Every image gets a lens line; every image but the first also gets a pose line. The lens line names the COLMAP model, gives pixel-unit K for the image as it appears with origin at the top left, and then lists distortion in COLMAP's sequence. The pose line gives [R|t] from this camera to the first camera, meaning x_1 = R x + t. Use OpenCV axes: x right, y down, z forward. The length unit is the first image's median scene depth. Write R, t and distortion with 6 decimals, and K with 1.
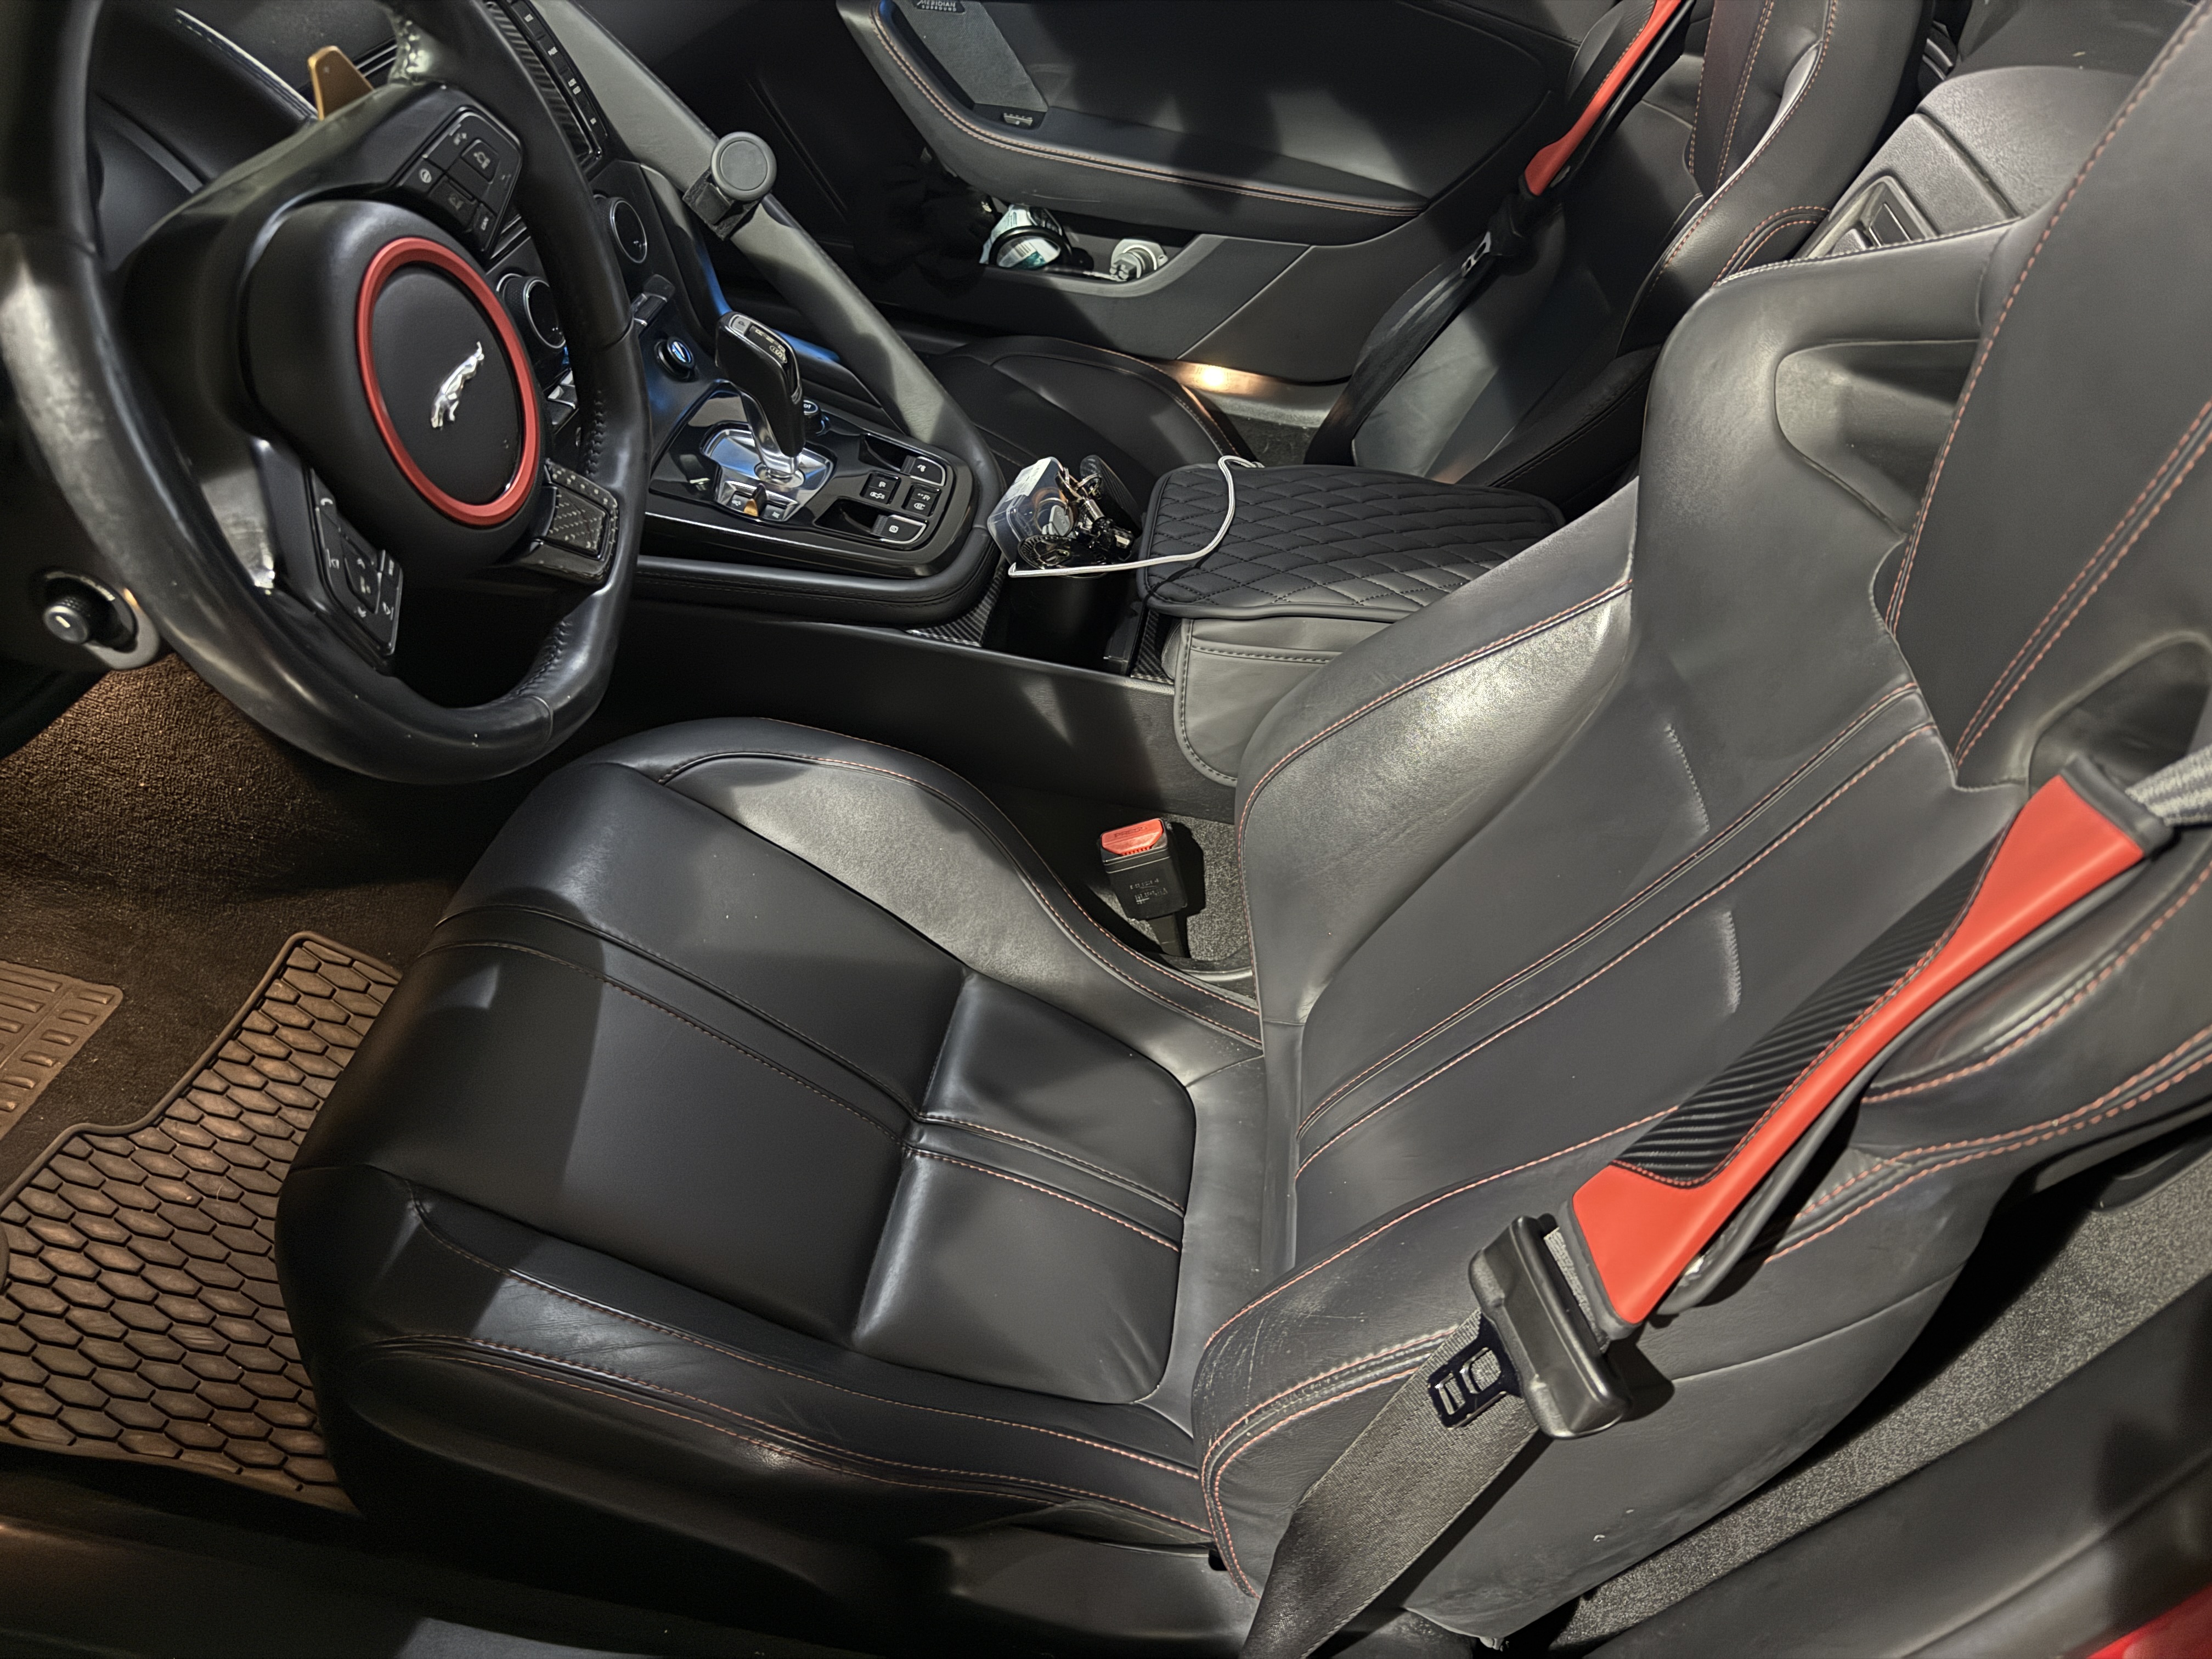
lens RADIAL K [[1680.9, 0, 1106.0], [0, 1680.9, 829.5], [0, 0, 1]] dist [0.106457, -0.194571]
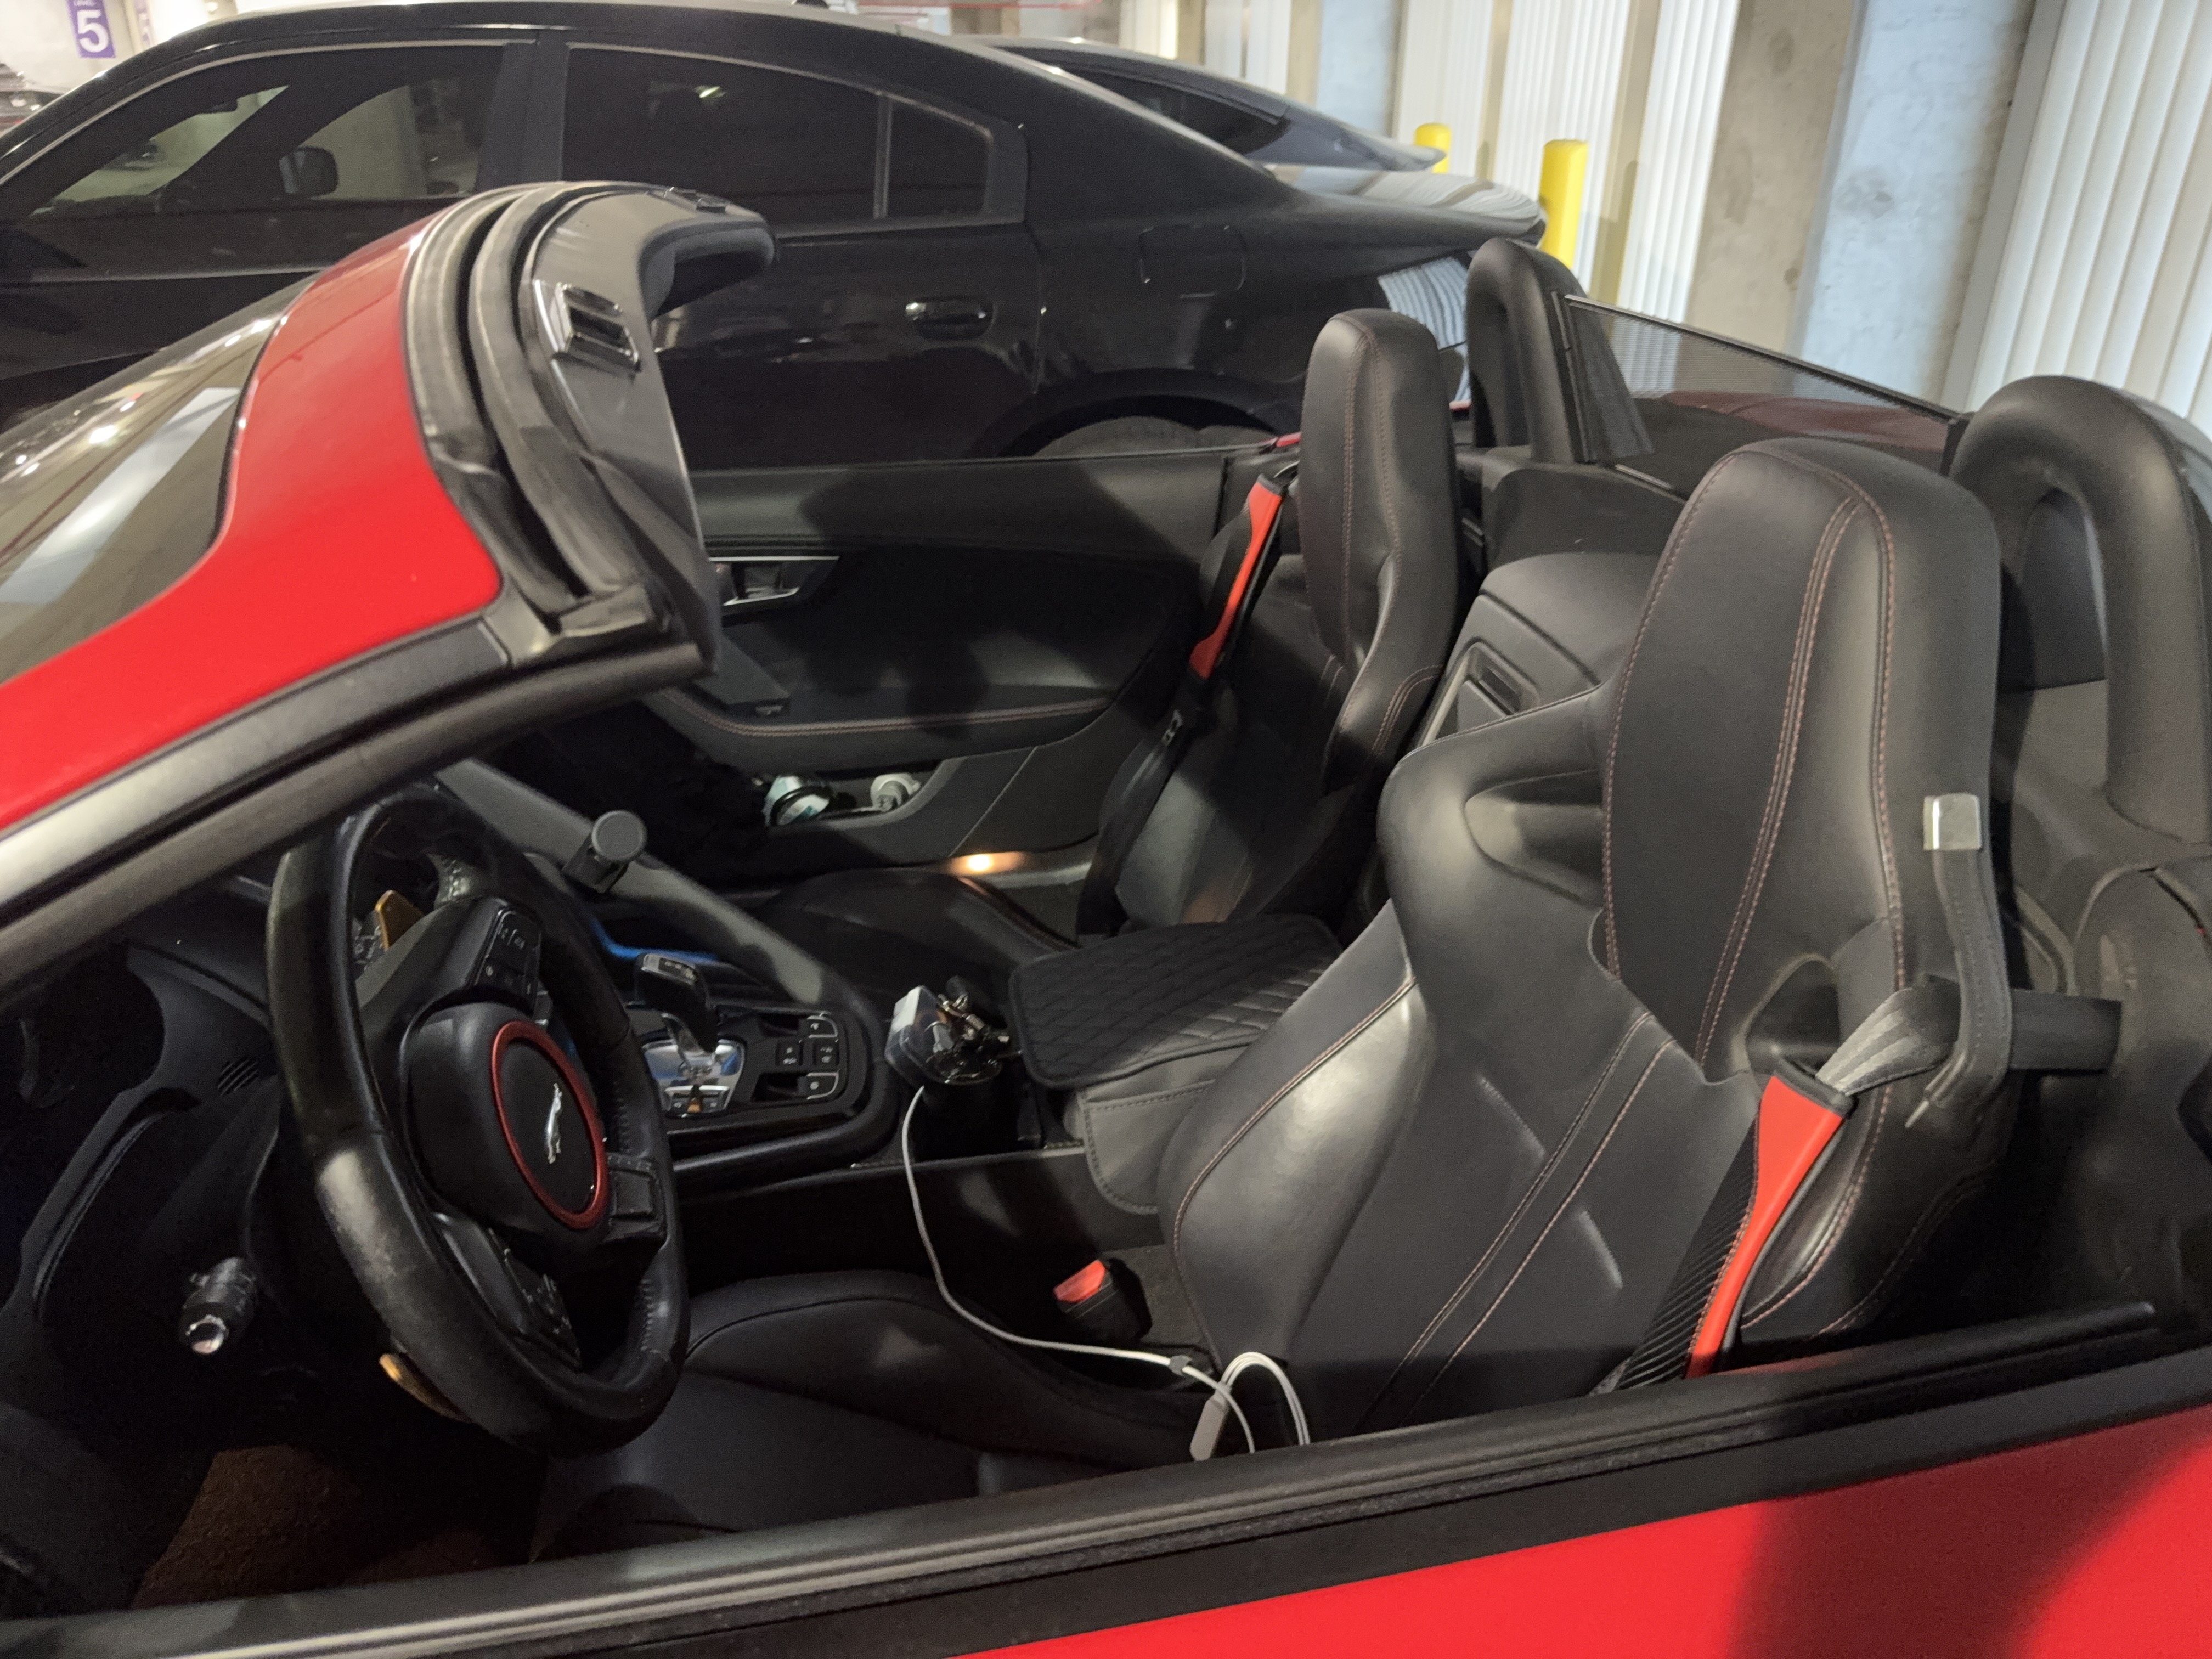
lens RADIAL K [[1593.7, 0, 1106.0], [0, 1593.7, 829.5], [0, 0, 1]] dist [0.010838, -0.011863]
pose [[0.949780, -0.258822, 0.175869, -0.080078], [0.294209, 0.930038, -0.220160, -0.037054], [-0.106583, 0.260846, 0.959479, -0.144877]]
